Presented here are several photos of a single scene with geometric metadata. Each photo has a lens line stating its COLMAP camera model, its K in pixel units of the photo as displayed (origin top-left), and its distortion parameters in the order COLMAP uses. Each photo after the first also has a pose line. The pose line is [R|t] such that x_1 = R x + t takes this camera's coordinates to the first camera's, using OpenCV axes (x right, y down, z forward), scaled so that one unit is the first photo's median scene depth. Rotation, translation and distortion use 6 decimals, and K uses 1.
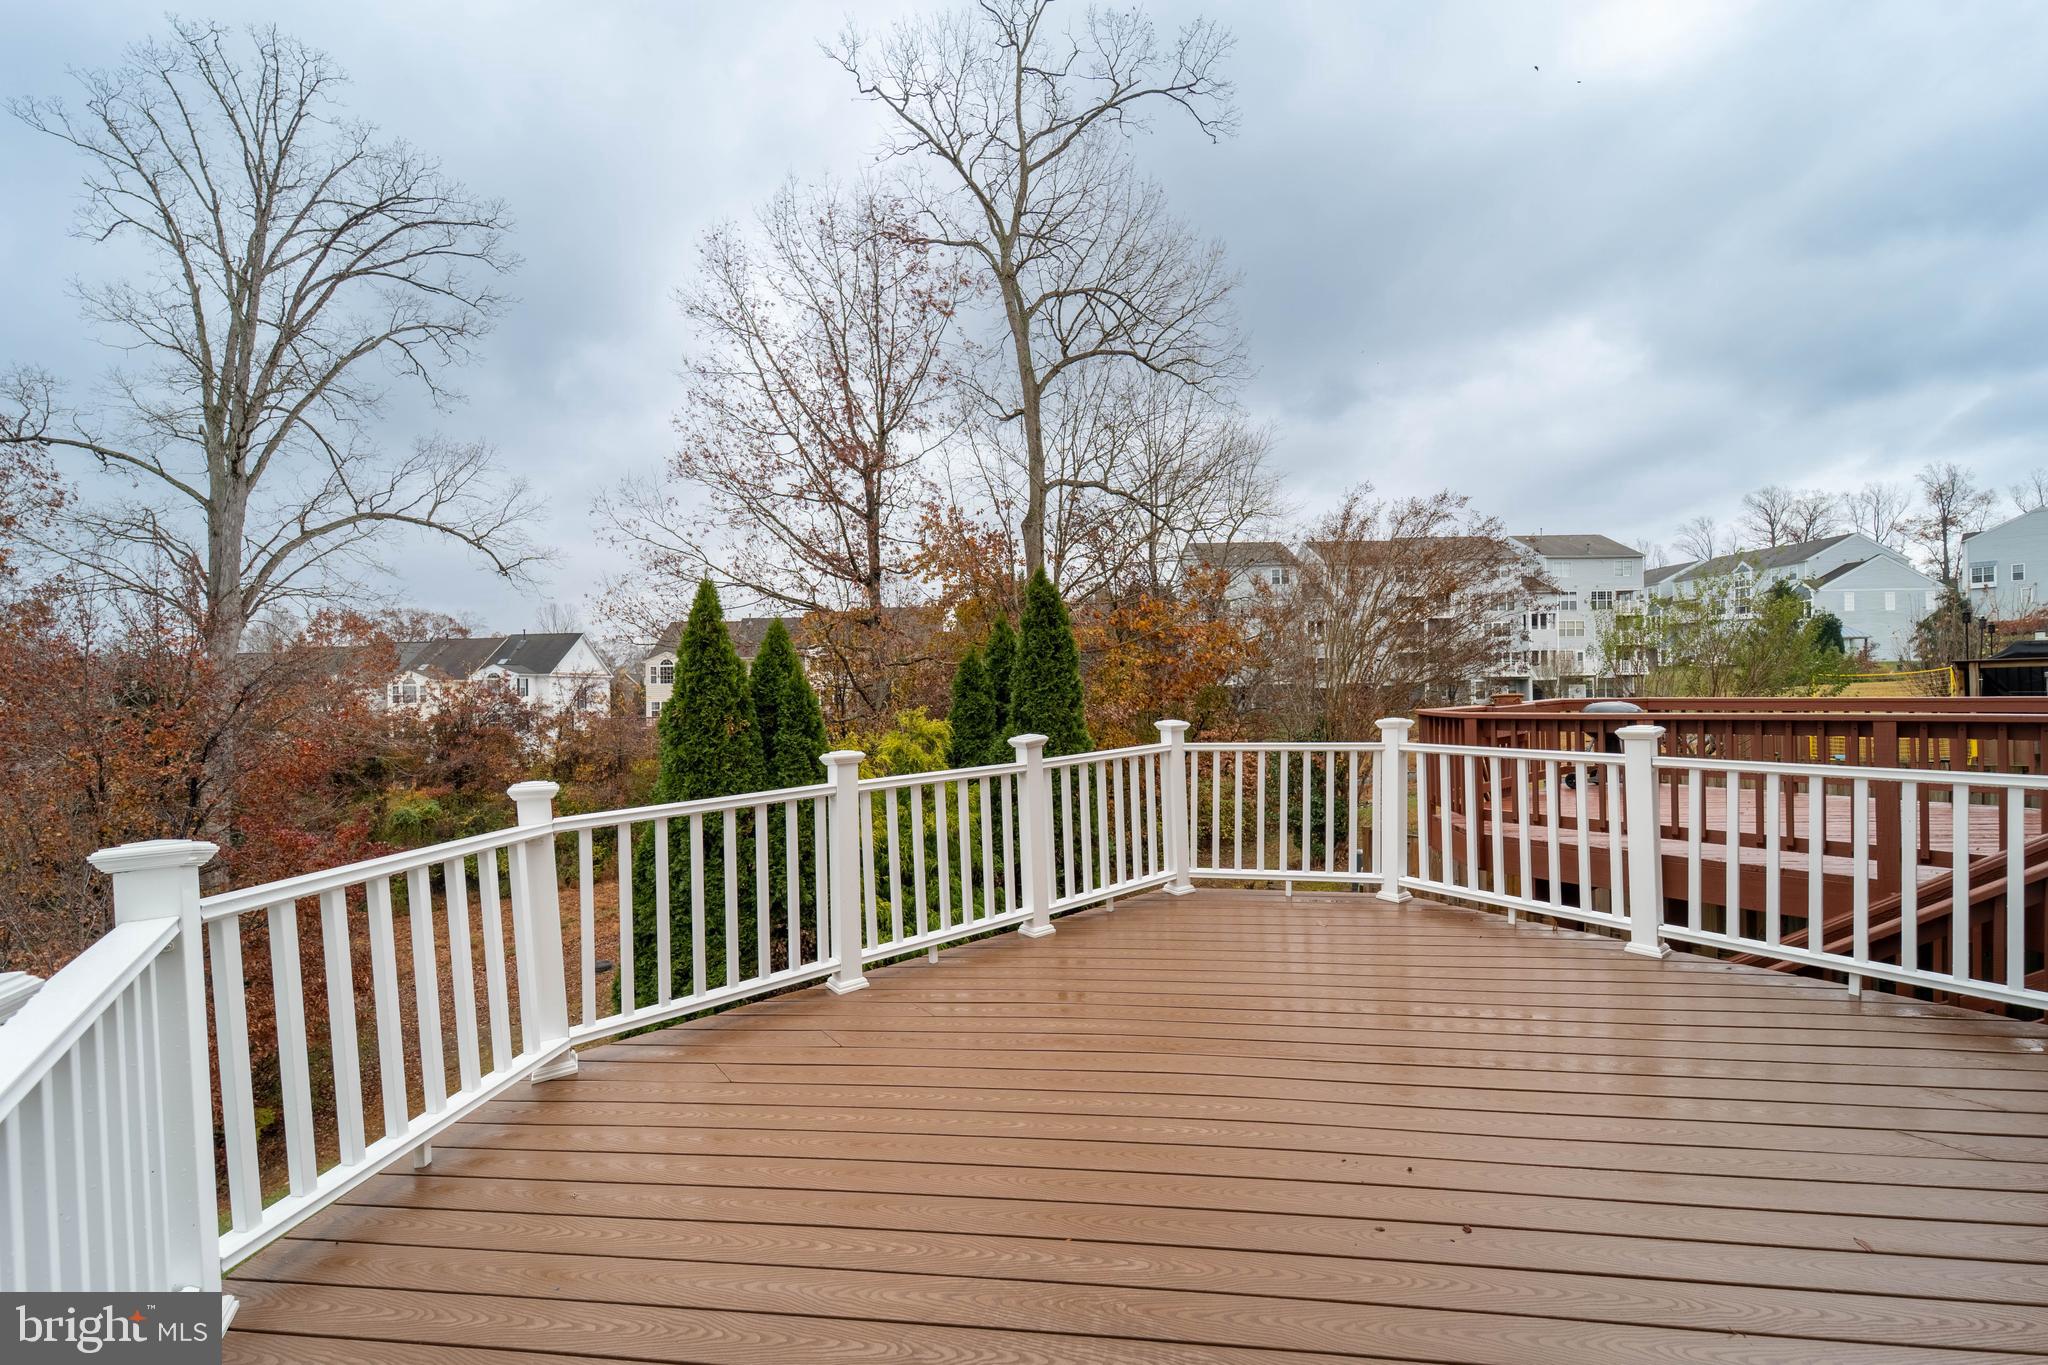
lens RADIAL K [[815.6, 0, 1039.7], [0, 815.6, 674.2], [0, 0, 1]] dist [0.003424, -0.002280]
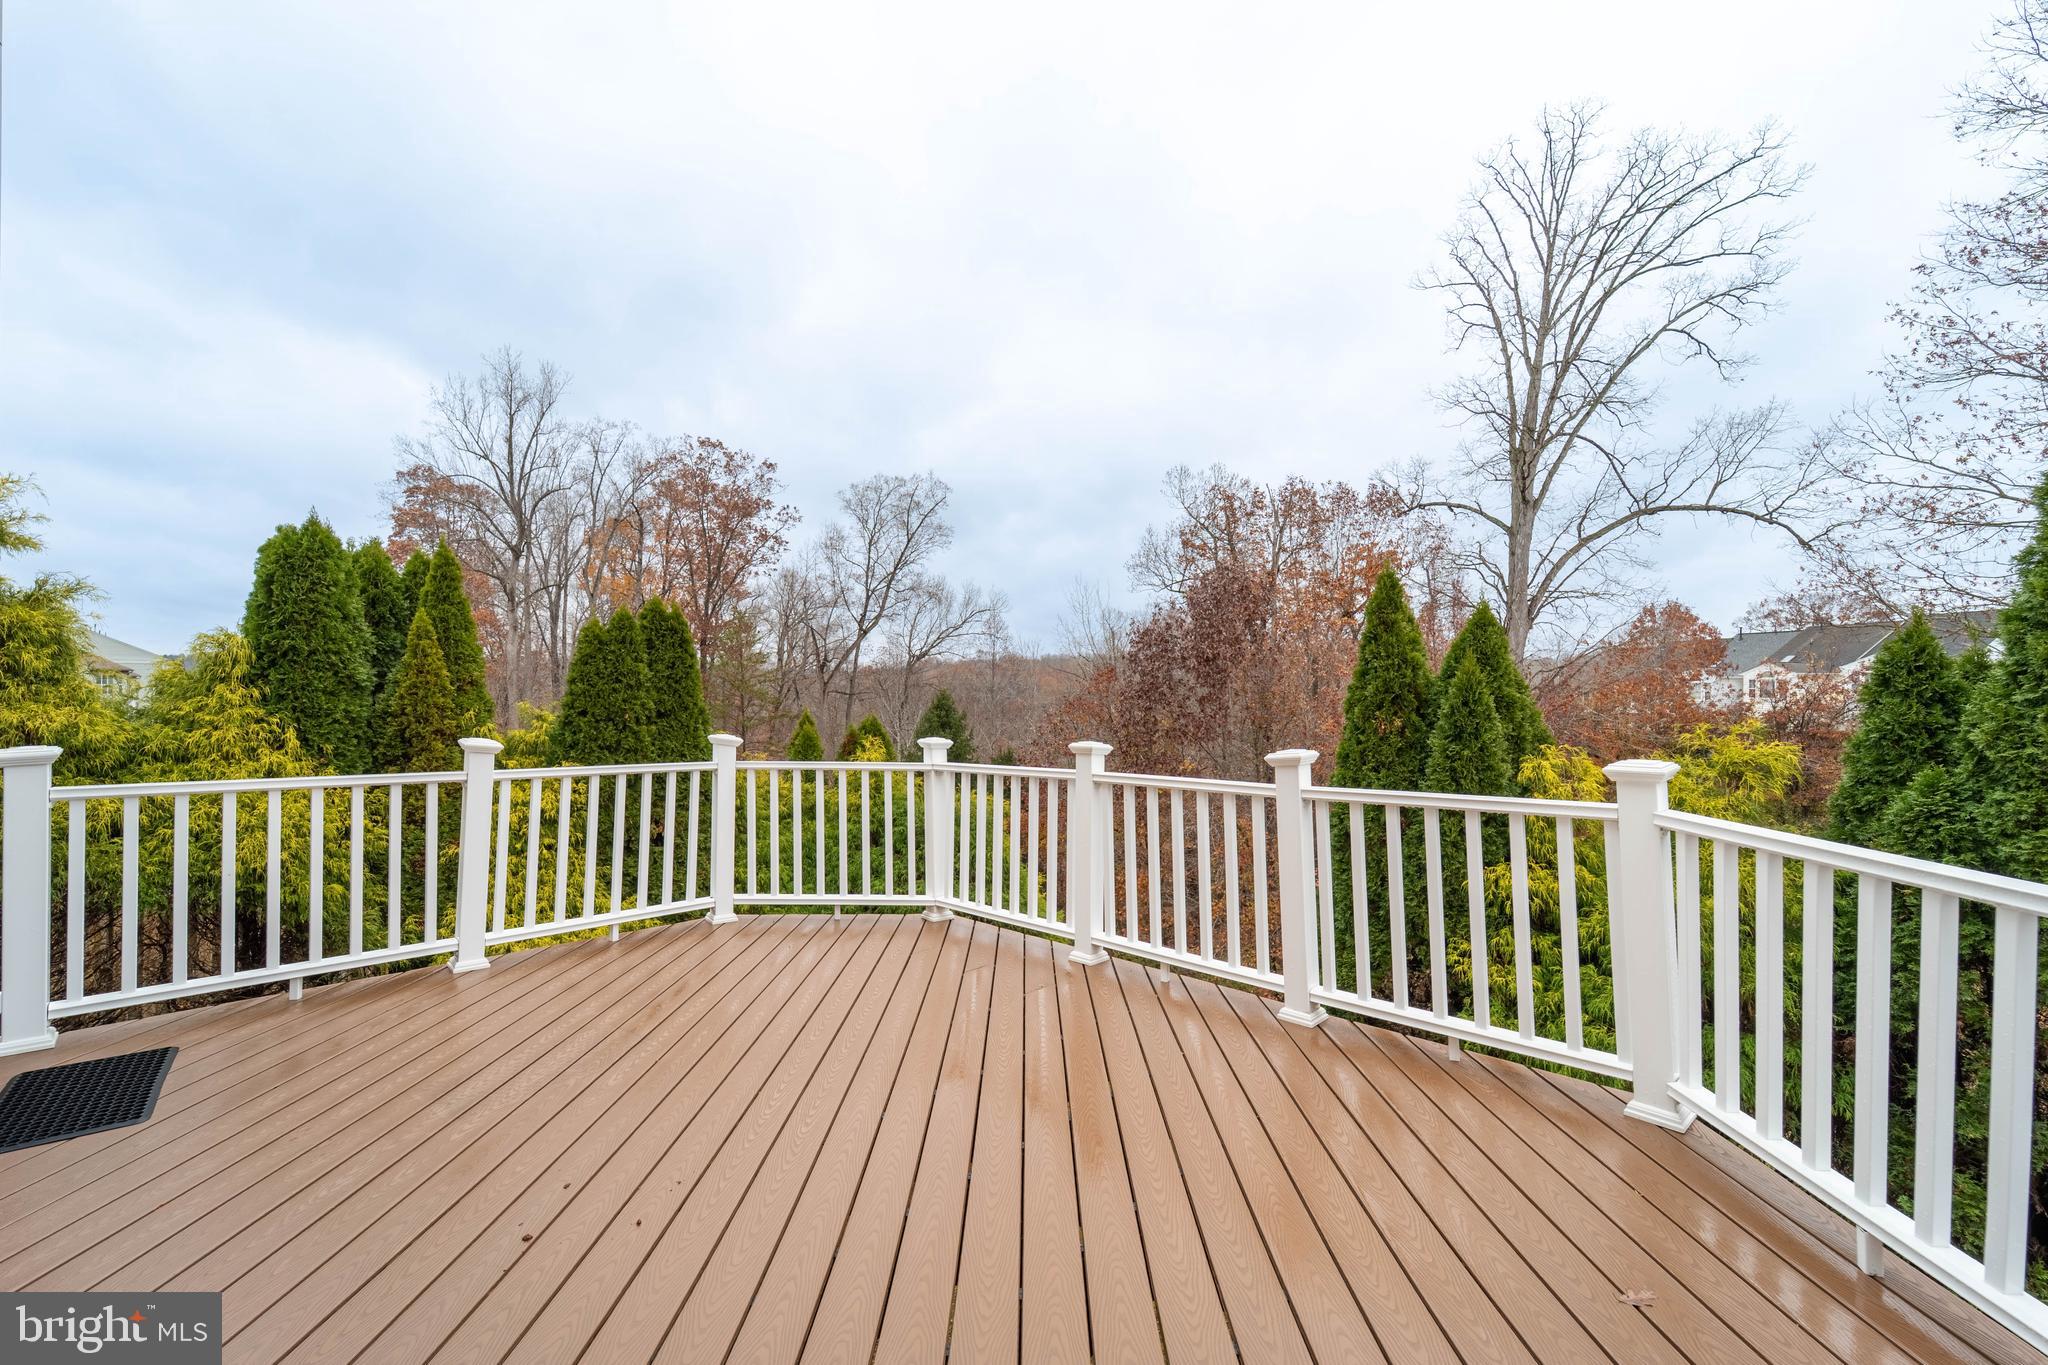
lens RADIAL K [[815.6, 0, 1037.6], [0, 815.6, 688.9], [0, 0, 1]] dist [0.003424, -0.002280]
pose [[0.098762, 0.026472, -0.994759, 0.153092], [0.002118, 0.999638, 0.026812, -0.000750], [0.995109, -0.004755, 0.098670, 0.156724]]
